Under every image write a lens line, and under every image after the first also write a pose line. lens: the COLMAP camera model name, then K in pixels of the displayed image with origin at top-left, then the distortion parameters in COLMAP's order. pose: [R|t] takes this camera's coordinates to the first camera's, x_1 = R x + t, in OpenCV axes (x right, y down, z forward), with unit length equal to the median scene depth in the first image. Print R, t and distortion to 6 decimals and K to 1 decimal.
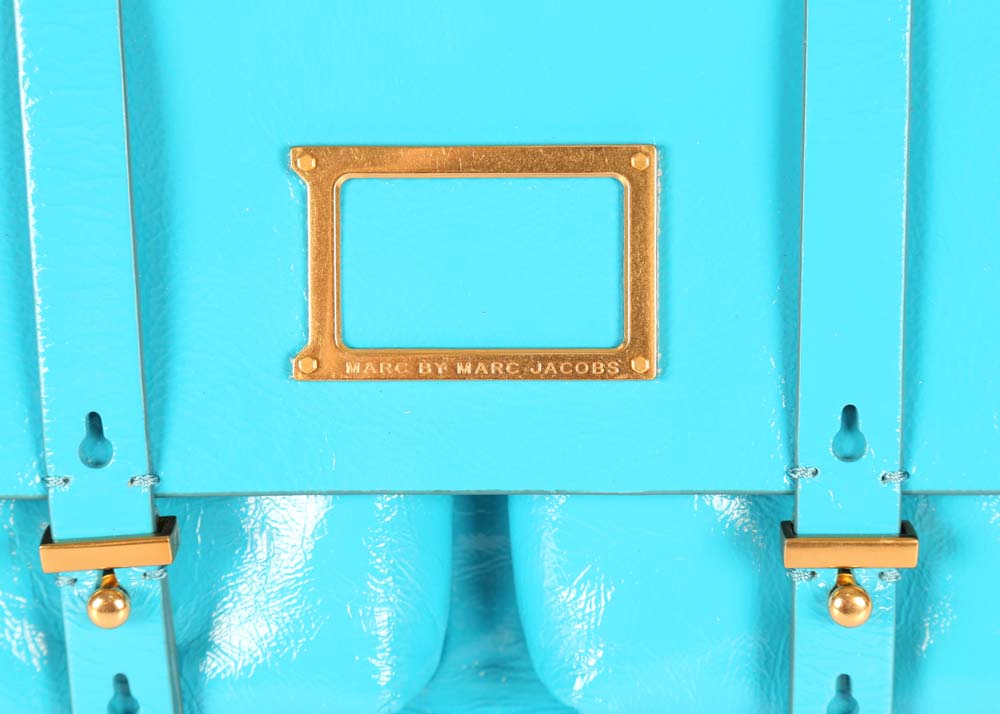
lens RADIAL K [[2560.8, 0, 500.9], [0, 2560.8, 358.5], [0, 0, 1]] dist [0.252919, 0.000000]
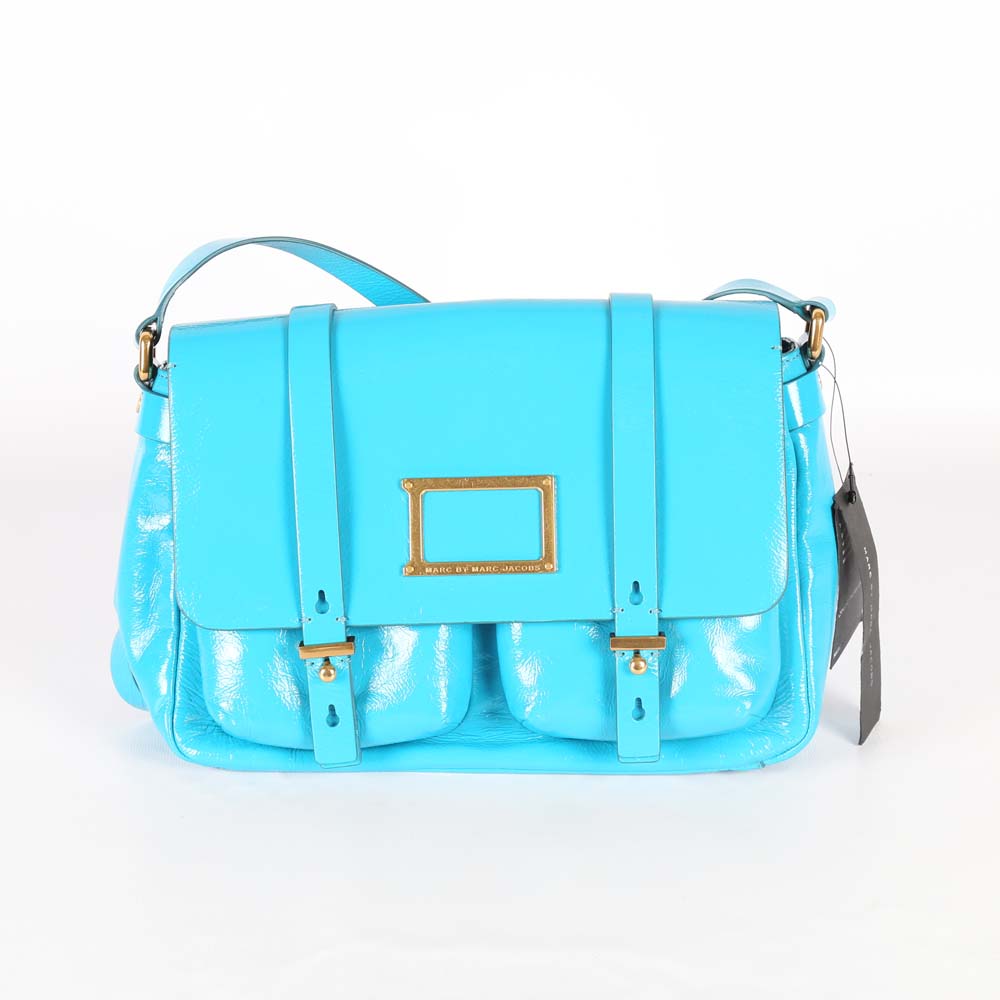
lens RADIAL K [[2551.6, 0, 500.2], [0, 2551.6, 498.7], [0, 0, 1]] dist [-0.019038, 0.000000]
pose [[0.999555, -0.016984, -0.024503, 0.067852], [0.013576, 0.991010, -0.133099, 0.253573], [0.026544, 0.132707, 0.990800, -1.354032]]
